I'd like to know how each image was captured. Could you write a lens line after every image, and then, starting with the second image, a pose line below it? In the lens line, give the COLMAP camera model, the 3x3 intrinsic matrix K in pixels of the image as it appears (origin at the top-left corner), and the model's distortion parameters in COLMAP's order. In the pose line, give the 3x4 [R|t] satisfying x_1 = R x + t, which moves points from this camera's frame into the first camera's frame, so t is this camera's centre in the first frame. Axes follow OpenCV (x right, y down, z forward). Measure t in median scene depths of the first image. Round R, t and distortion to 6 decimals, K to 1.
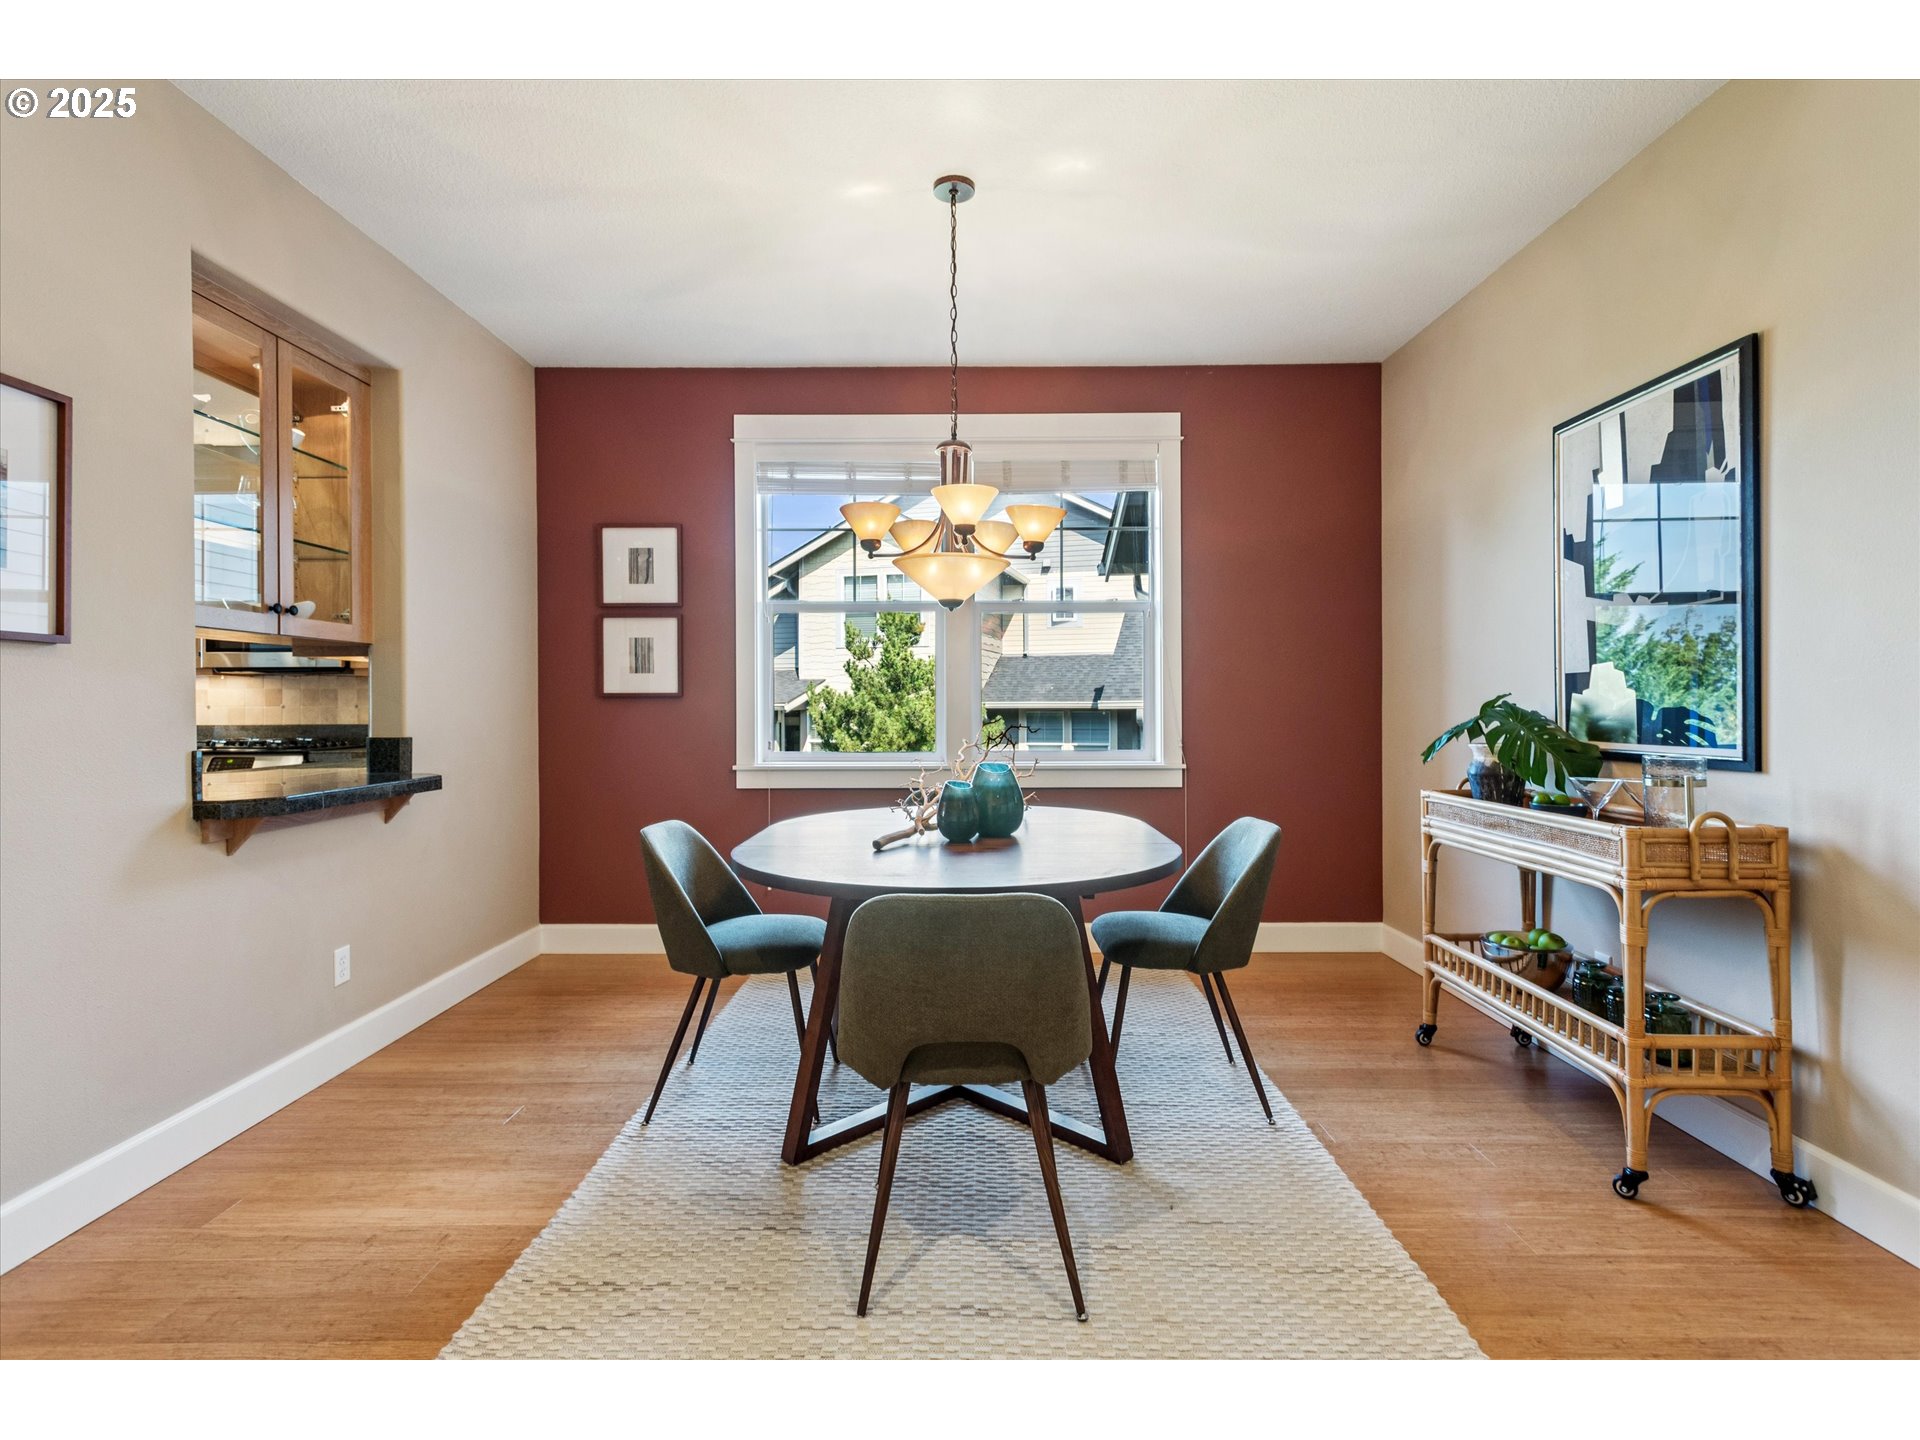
lens RADIAL K [[927.8, 0, 959.8], [0, 927.8, 711.9], [0, 0, 1]] dist [0.010013, 0.000063]
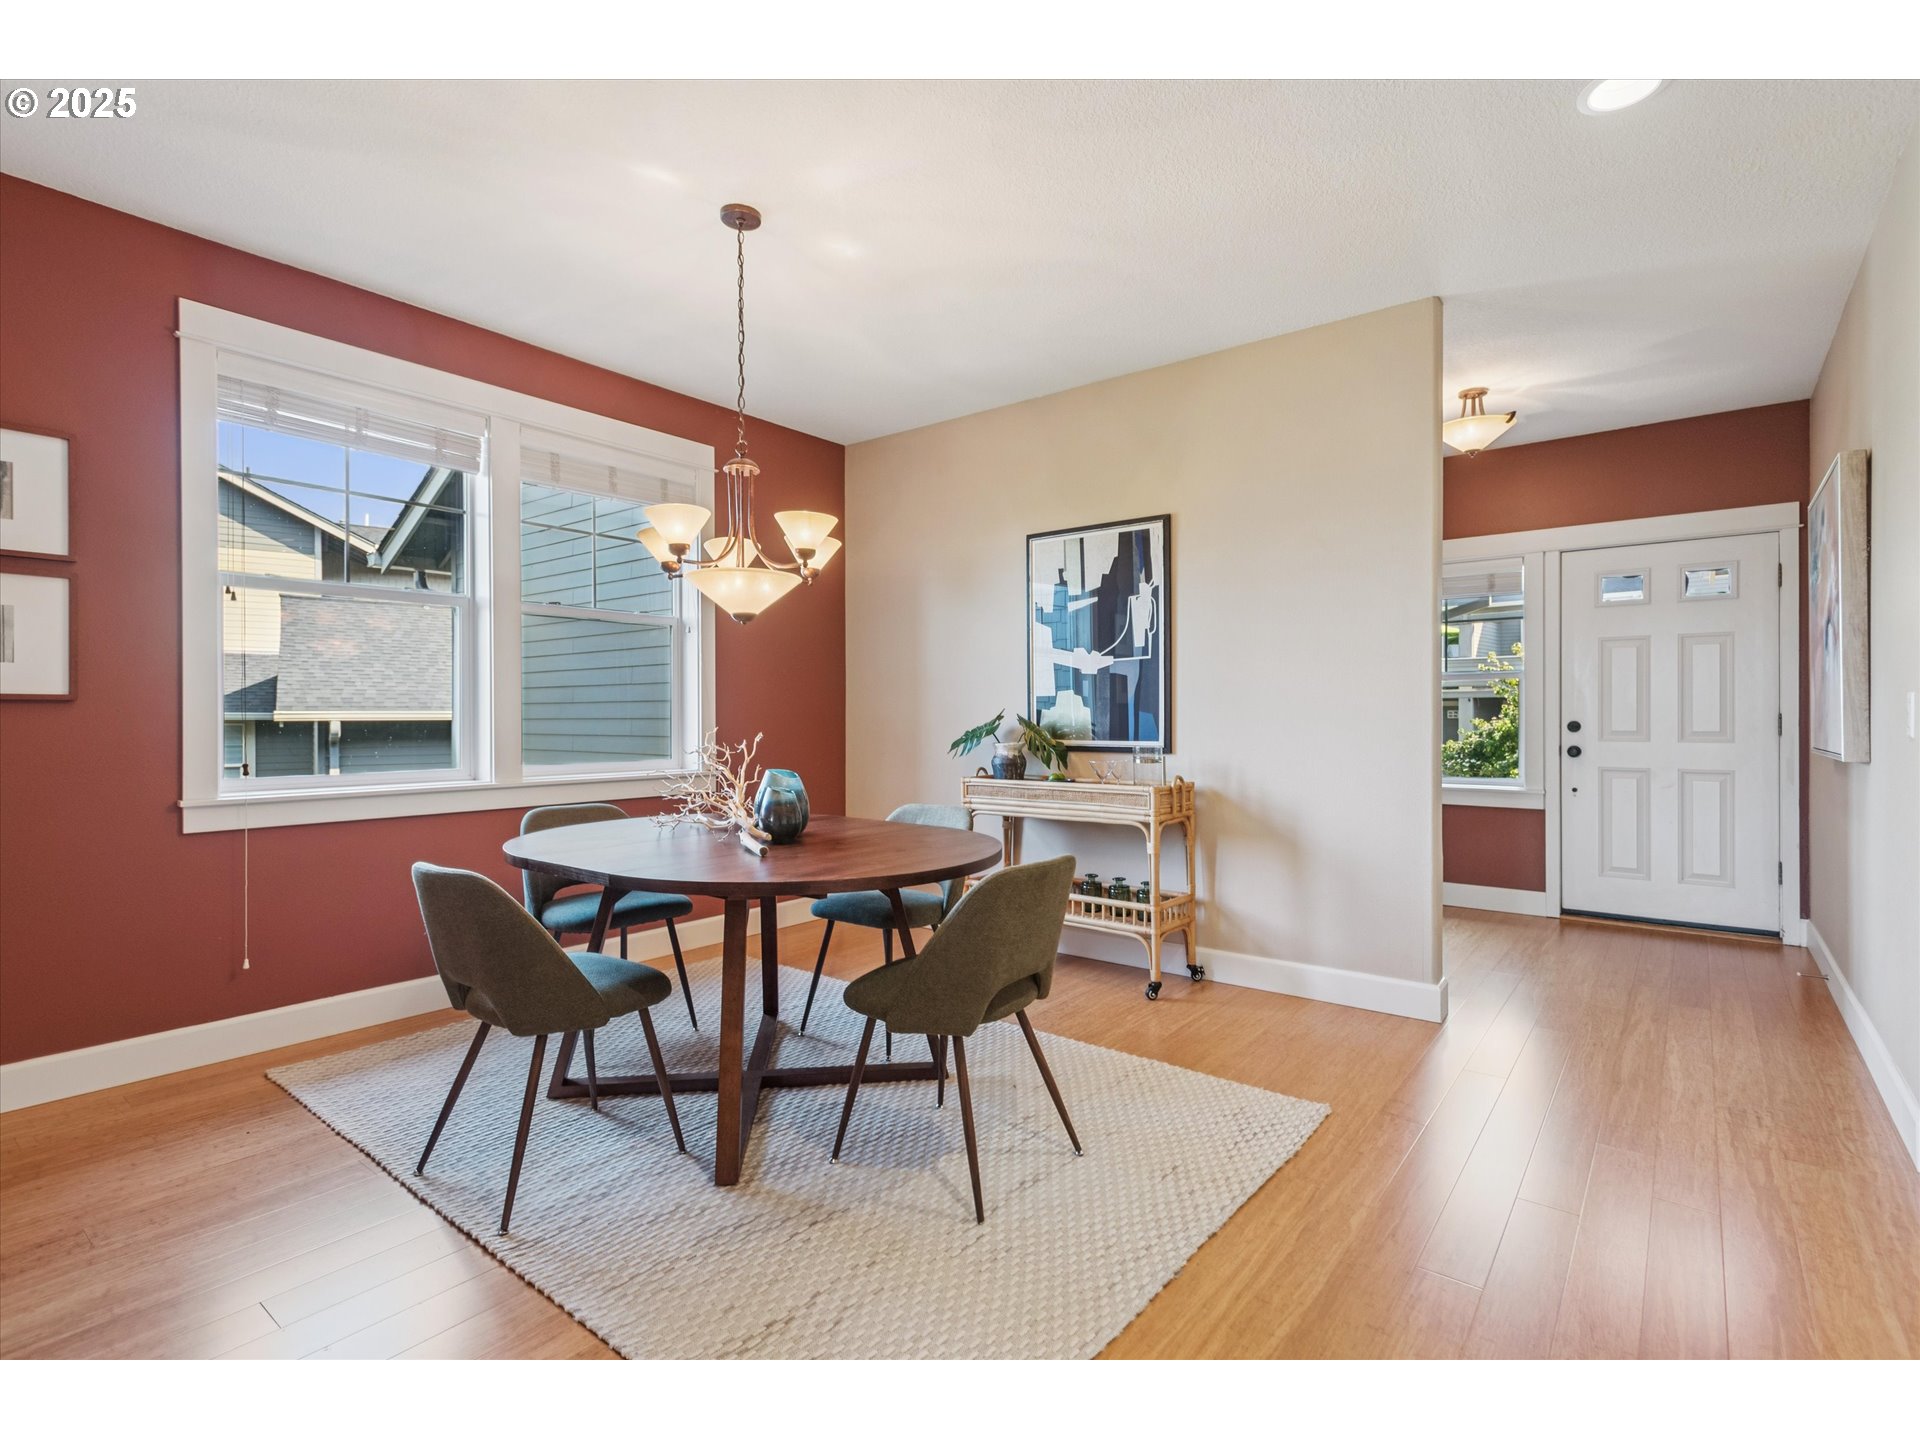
lens RADIAL K [[911.6, 0, 960.0], [0, 911.6, 720.0], [0, 0, 1]] dist [0.004338, -0.007108]
pose [[0.614536, 0.000659, 0.788889, -0.644218], [0.003260, 0.999989, -0.003376, 0.002567], [-0.788882, 0.004647, 0.614527, 0.180703]]
